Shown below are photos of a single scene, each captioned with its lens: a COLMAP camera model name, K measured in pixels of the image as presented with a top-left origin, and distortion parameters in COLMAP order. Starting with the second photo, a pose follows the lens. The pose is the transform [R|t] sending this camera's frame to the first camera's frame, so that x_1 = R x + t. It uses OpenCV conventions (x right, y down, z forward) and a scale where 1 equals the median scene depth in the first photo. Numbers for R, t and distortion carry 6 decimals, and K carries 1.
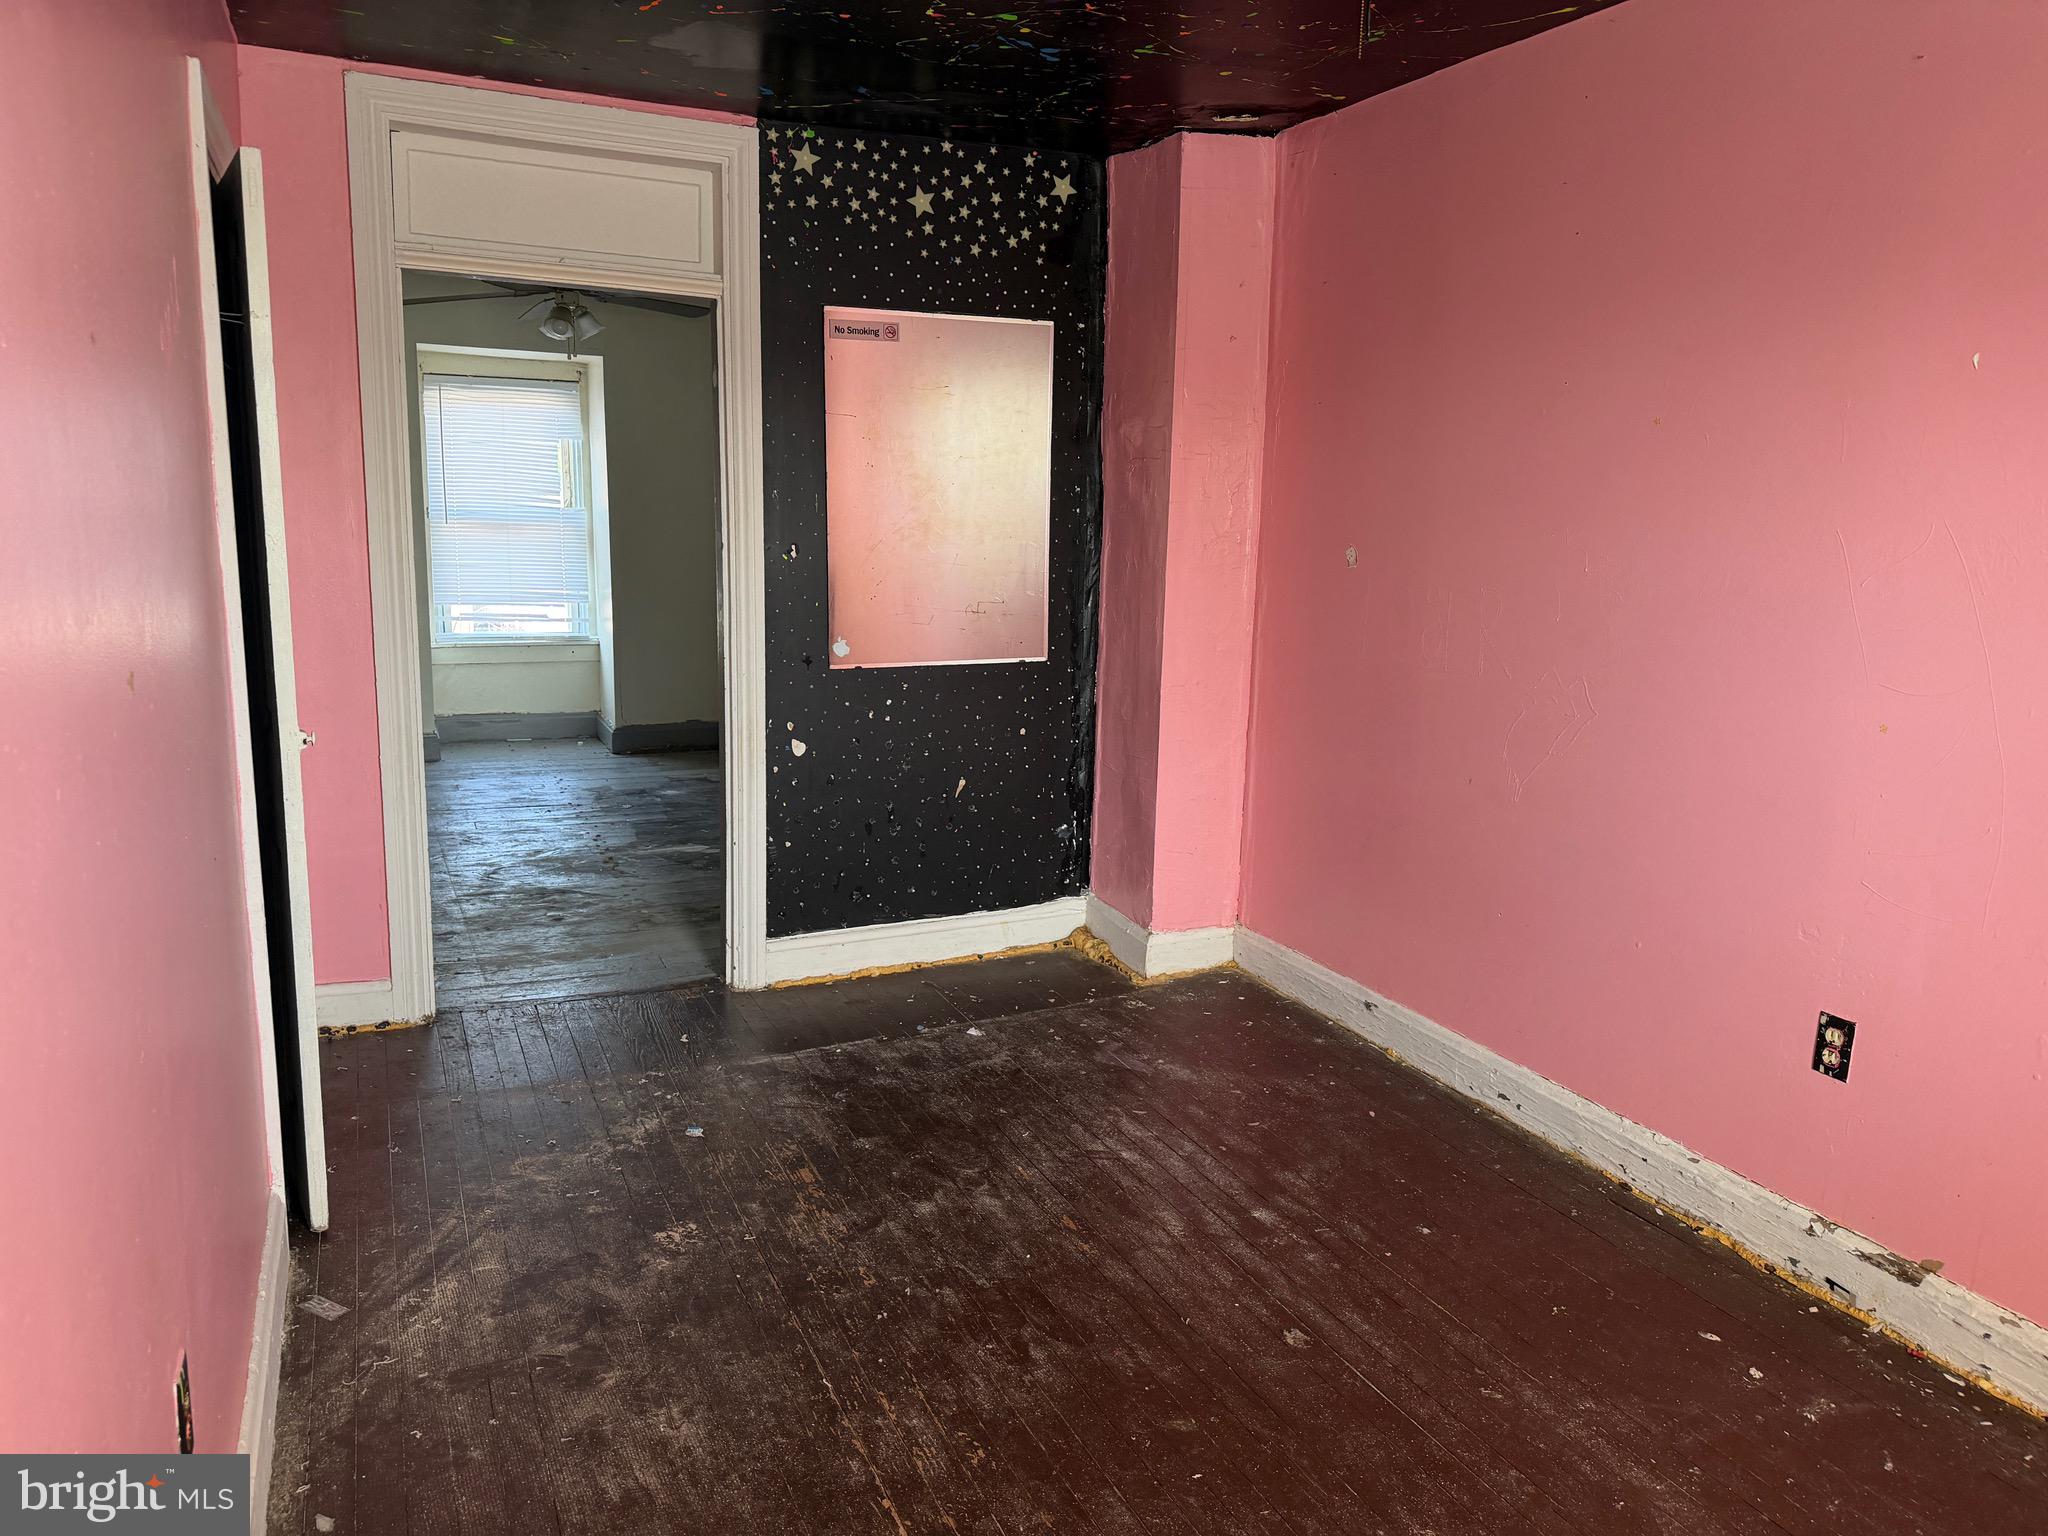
lens RADIAL K [[1464.4, 0, 1078.9], [0, 1464.4, 763.5], [0, 0, 1]] dist [0.065439, -0.060295]
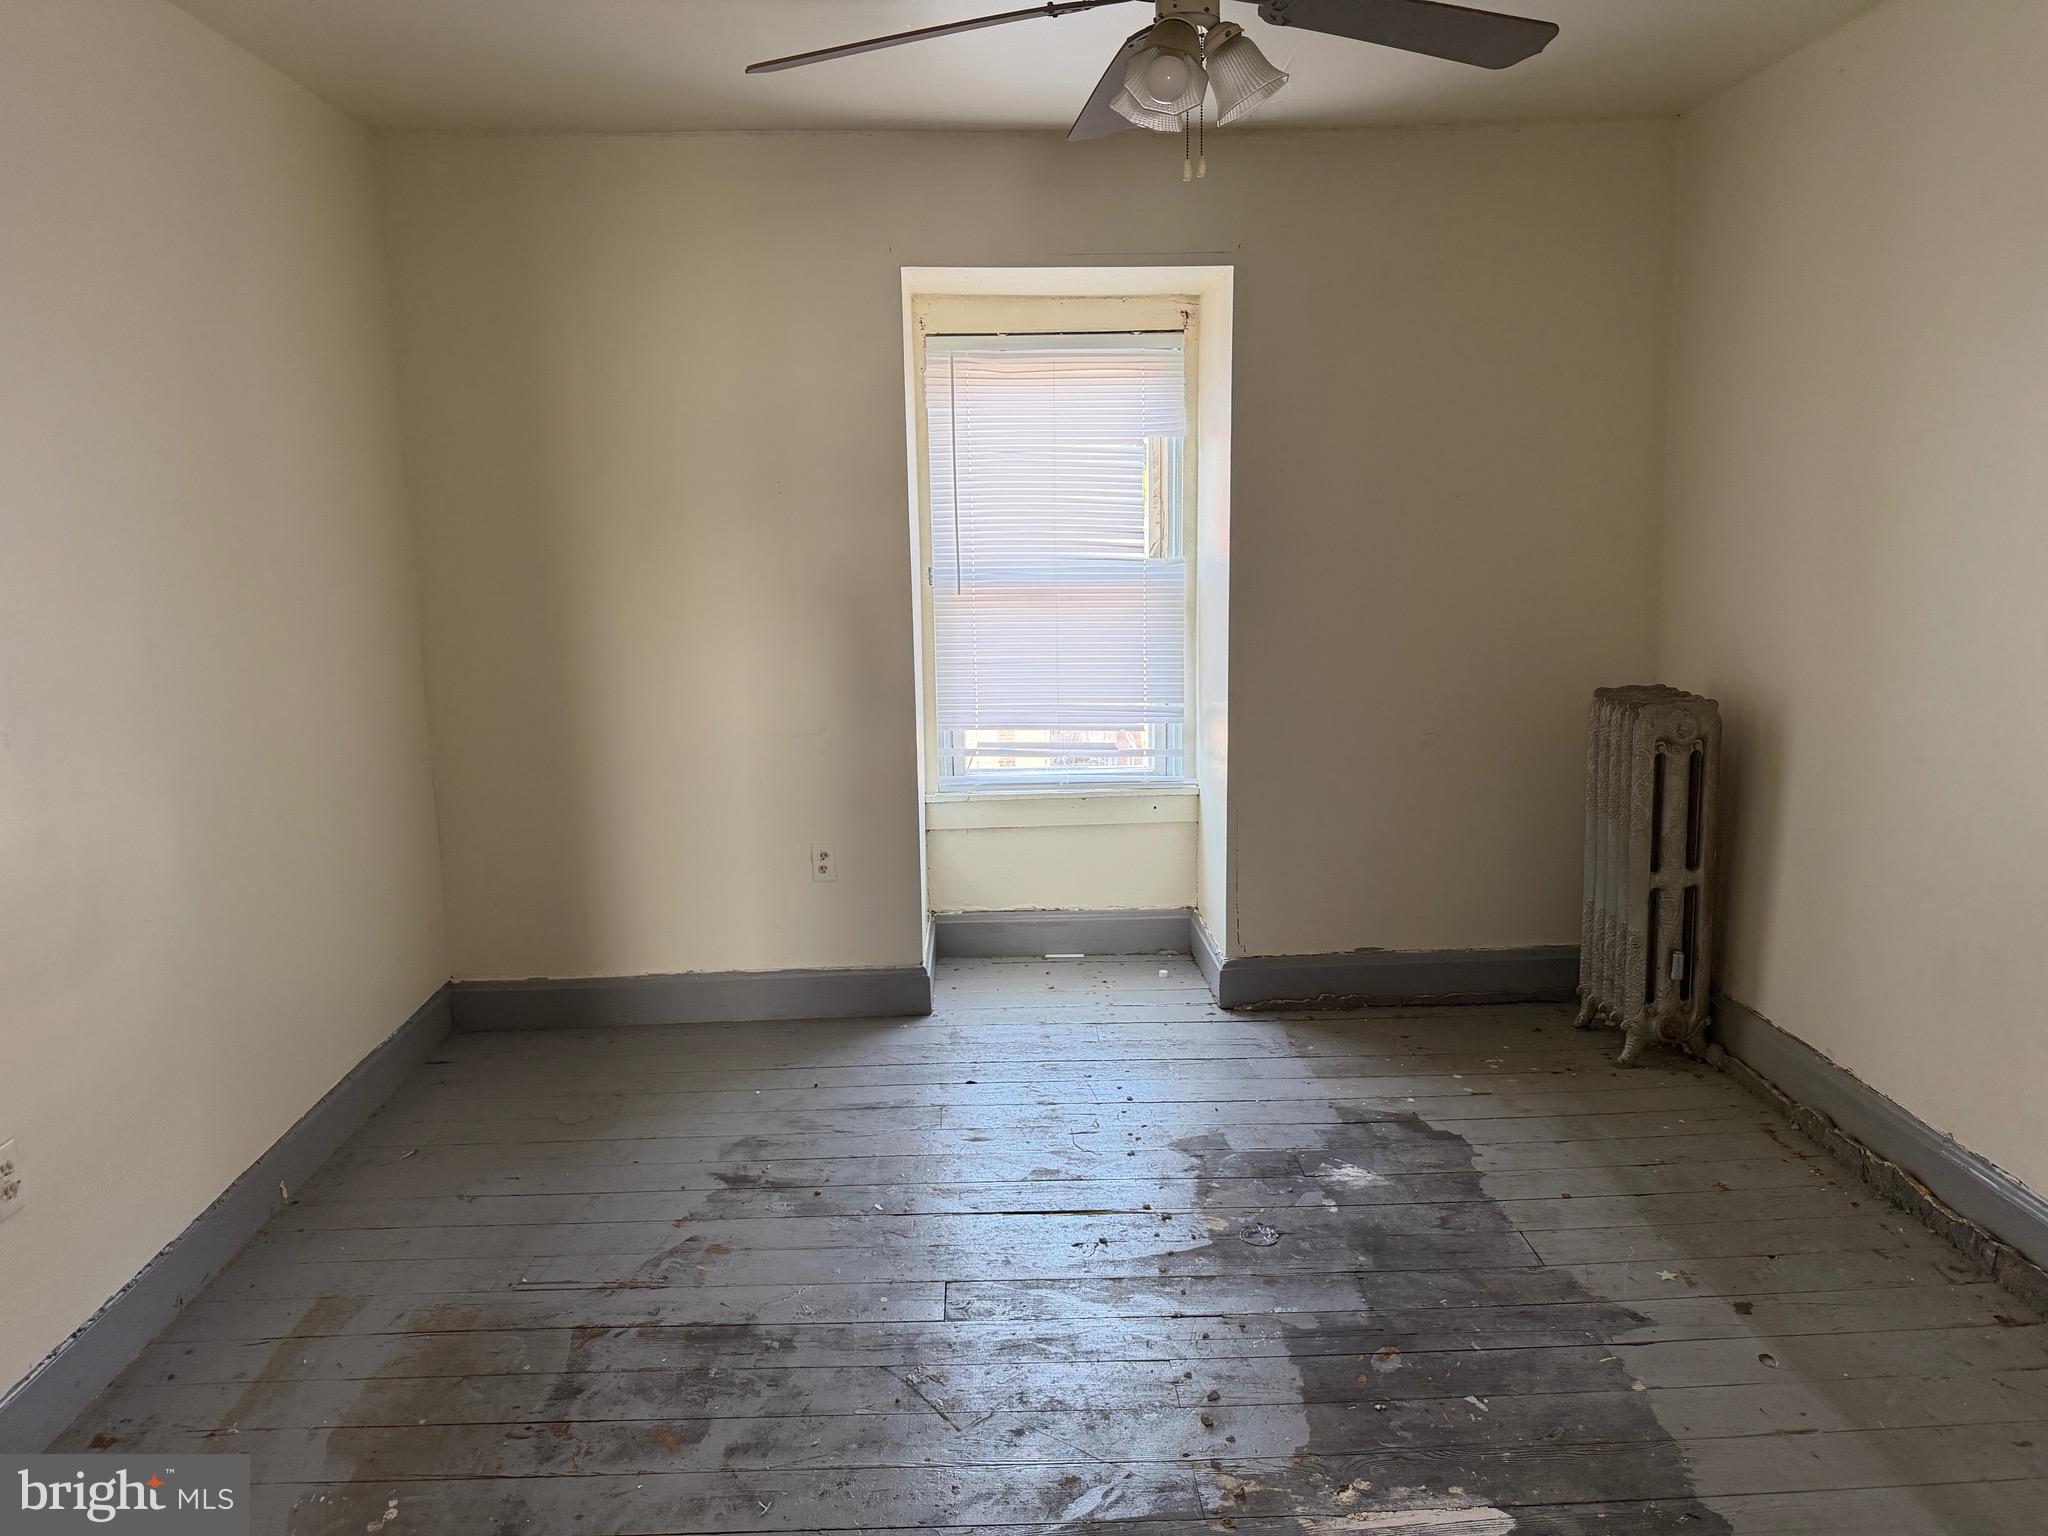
lens RADIAL K [[1464.4, 0, 1026.4], [0, 1464.4, 767.1], [0, 0, 1]] dist [0.065439, -0.060295]
pose [[0.916409, 0.022123, -0.399632, -0.167190], [-0.031677, 0.999348, -0.017318, -0.082766], [0.398988, 0.028530, 0.916512, 0.472777]]
